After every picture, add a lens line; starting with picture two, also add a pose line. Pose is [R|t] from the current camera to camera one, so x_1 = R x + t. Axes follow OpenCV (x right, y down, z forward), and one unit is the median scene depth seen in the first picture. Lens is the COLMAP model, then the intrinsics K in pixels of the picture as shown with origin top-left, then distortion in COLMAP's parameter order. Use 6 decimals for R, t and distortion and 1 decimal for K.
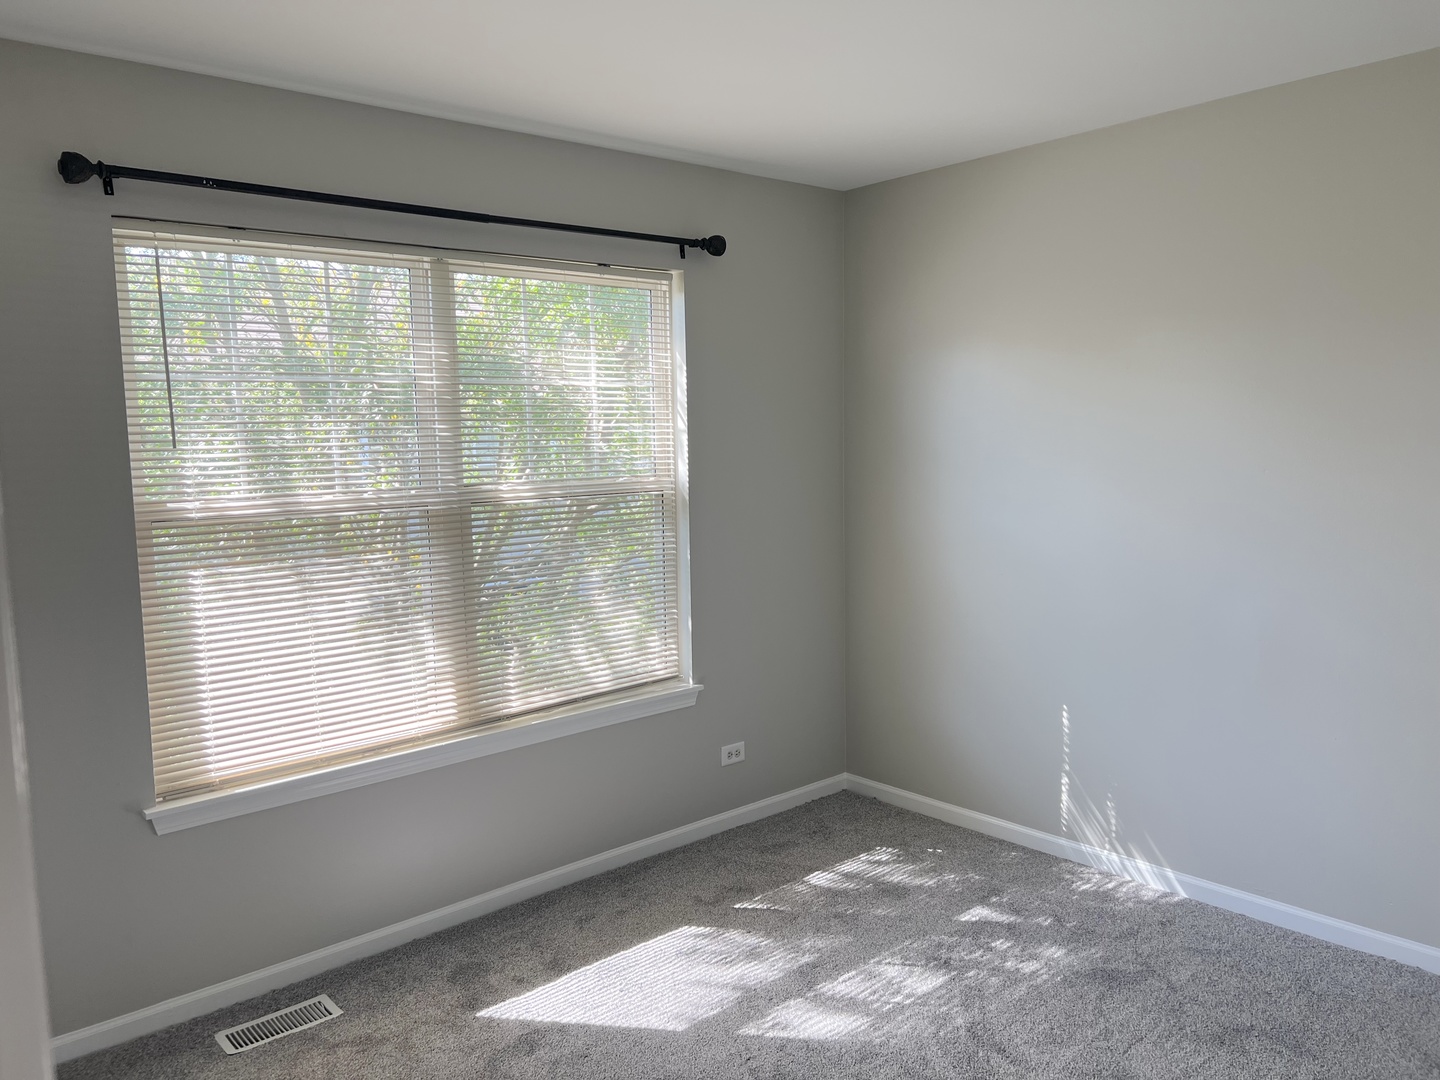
lens RADIAL K [[1083.6, 0, 713.4], [0, 1083.6, 534.9], [0, 0, 1]] dist [0.076487, -0.134440]
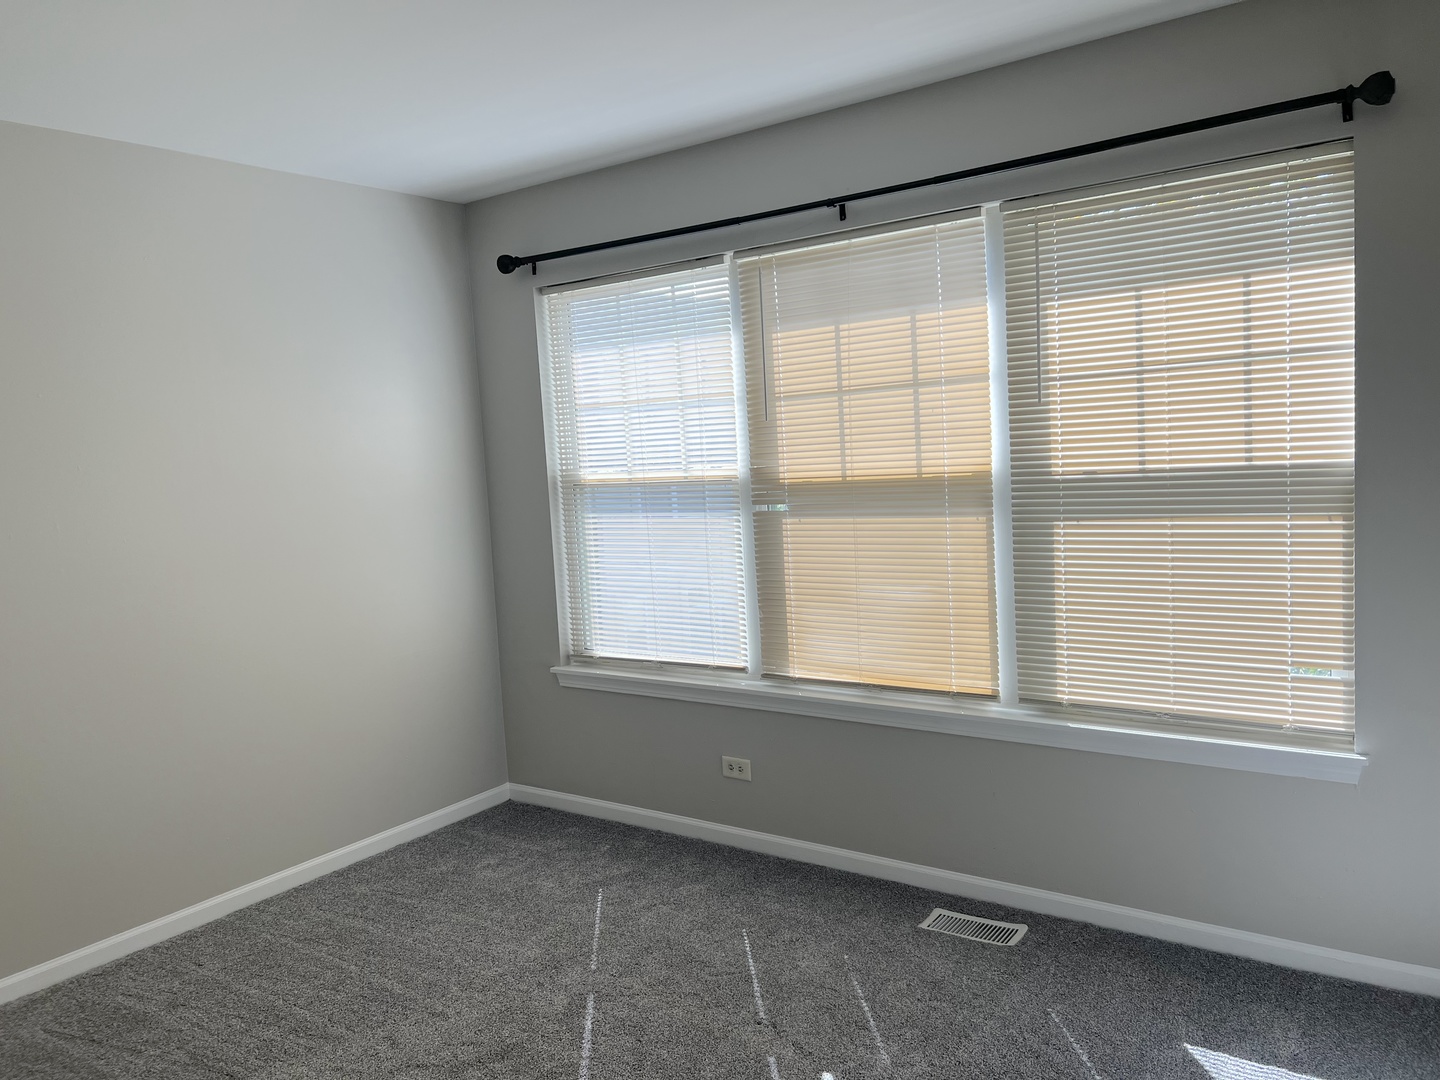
lens RADIAL K [[1095.7, 0, 720.0], [0, 1095.7, 540.0], [0, 0, 1]] dist [0.056496, -0.062410]
pose [[0.243082, 0.108645, -0.963902, 0.902149], [-0.035554, 0.994038, 0.103076, -0.090921], [0.969354, 0.009215, 0.245495, 0.747455]]
